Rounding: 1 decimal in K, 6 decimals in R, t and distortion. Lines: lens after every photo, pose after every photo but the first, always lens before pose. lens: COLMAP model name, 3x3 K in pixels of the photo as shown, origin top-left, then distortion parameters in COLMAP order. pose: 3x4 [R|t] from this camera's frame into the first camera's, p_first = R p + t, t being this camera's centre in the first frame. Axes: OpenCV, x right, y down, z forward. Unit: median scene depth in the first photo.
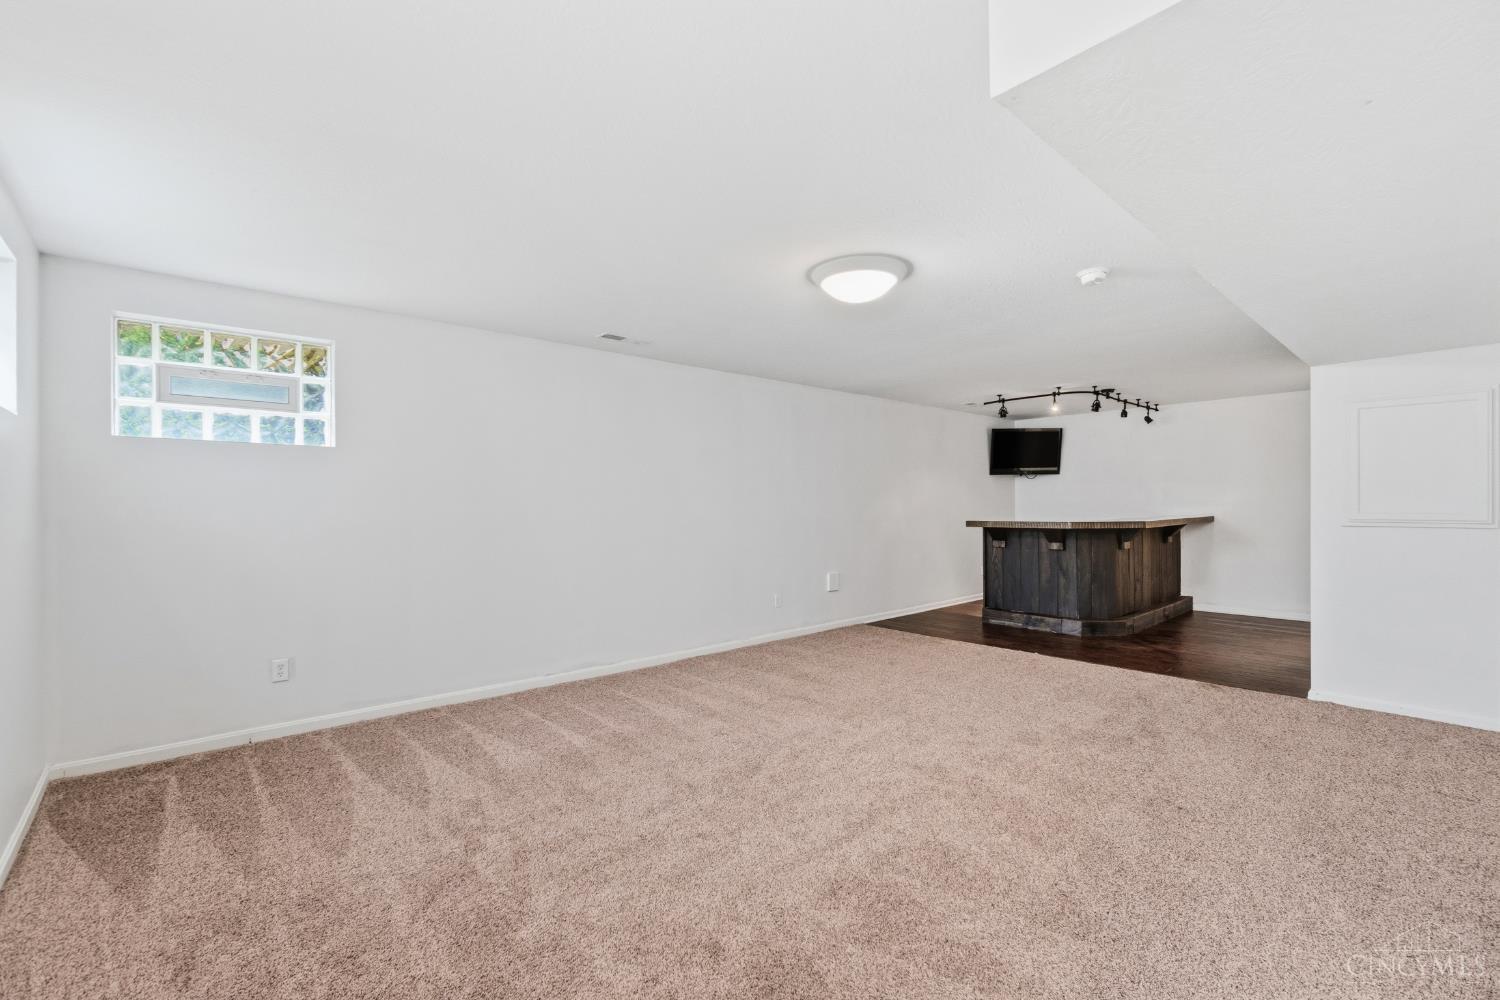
lens RADIAL K [[643.7, 0, 738.3], [0, 643.7, 508.7], [0, 0, 1]] dist [-0.006569, 0.001130]
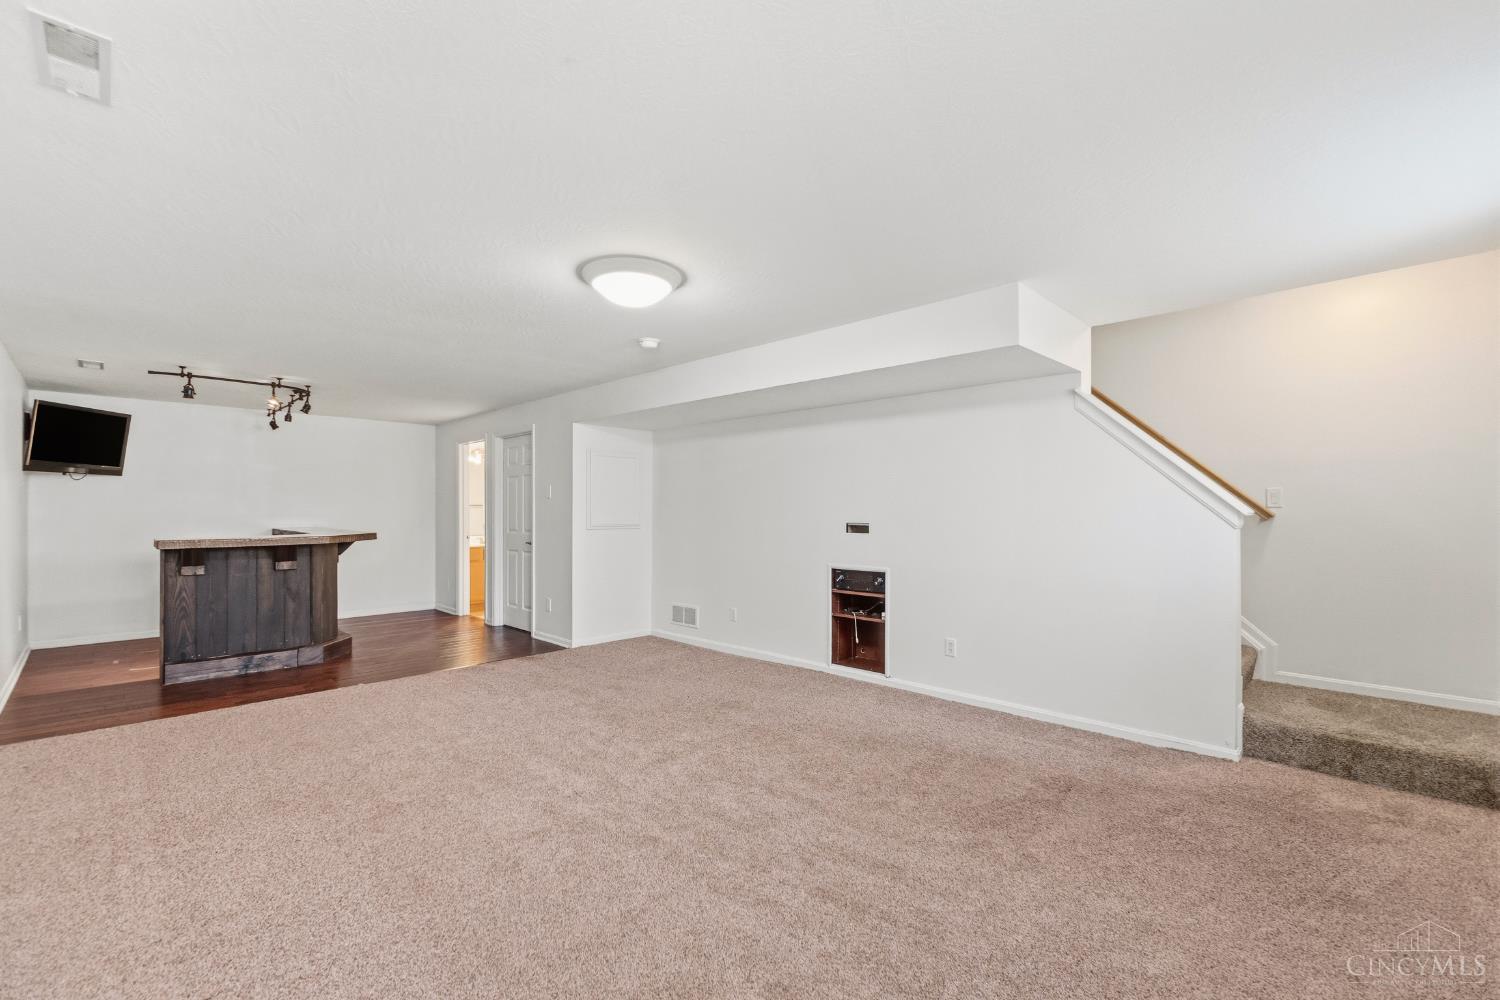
lens RADIAL K [[643.7, 0, 745.1], [0, 643.7, 503.2], [0, 0, 1]] dist [-0.006569, 0.001130]
pose [[-0.081324, 0.021629, 0.996453, -0.390953], [0.007822, 0.999748, -0.021062, -0.001447], [-0.996657, 0.006082, -0.081473, 0.454640]]
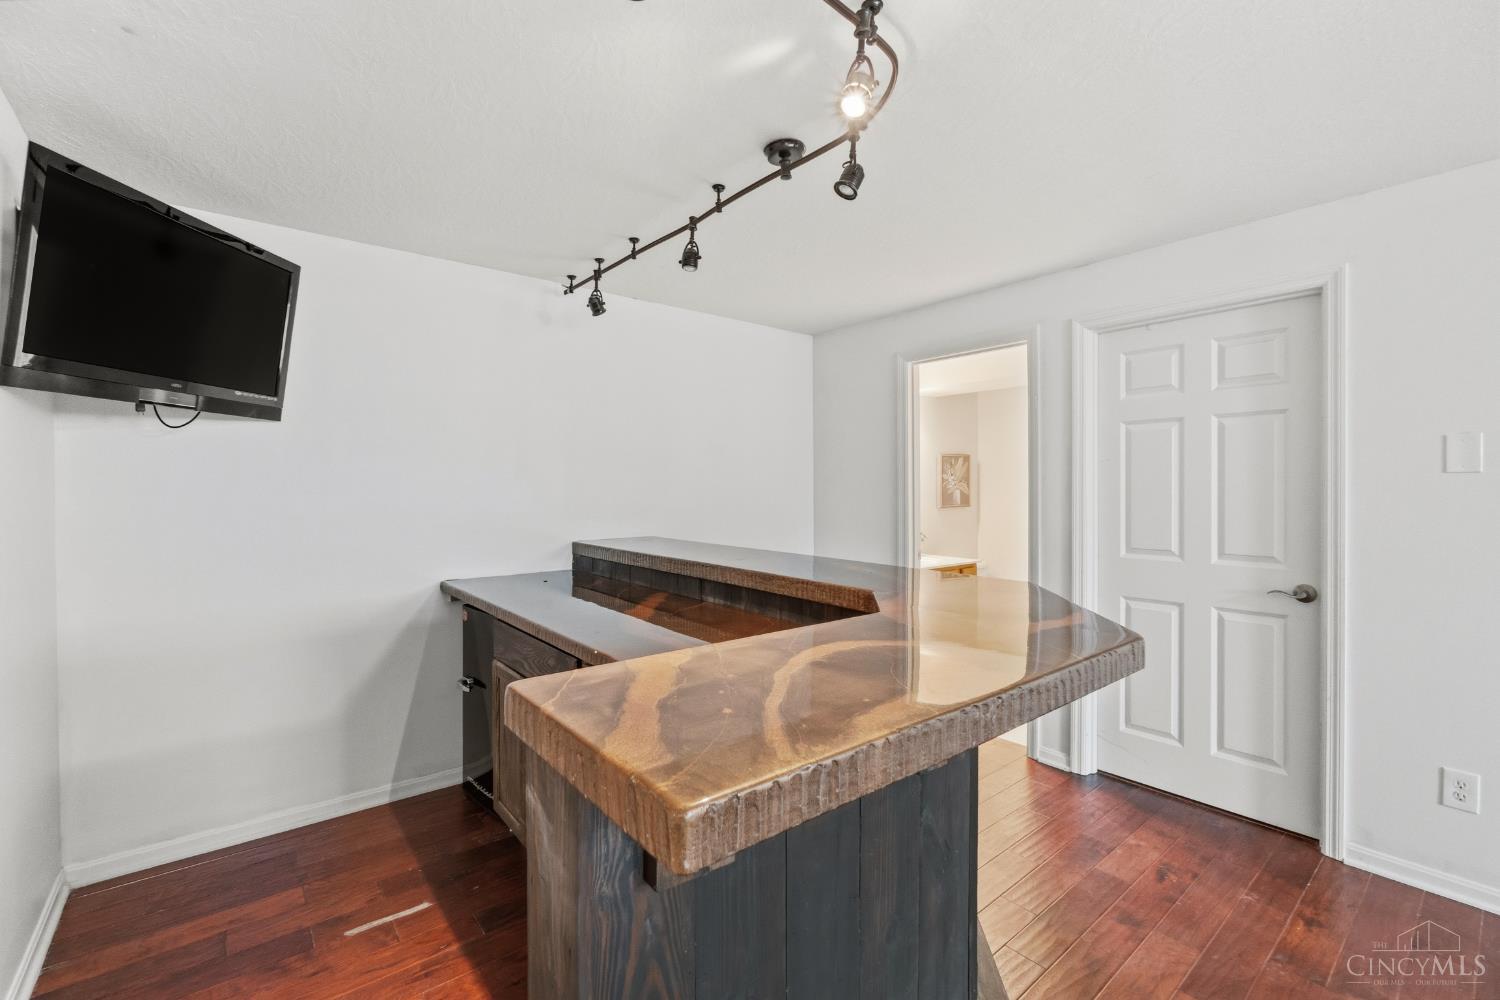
lens RADIAL K [[643.7, 0, 743.1], [0, 643.7, 493.5], [0, 0, 1]] dist [-0.006569, 0.001130]
pose [[0.029838, 0.004802, 0.999543, 0.280145], [0.009561, 0.999941, -0.005089, -0.022429], [-0.999509, 0.009708, 0.029791, 1.032583]]
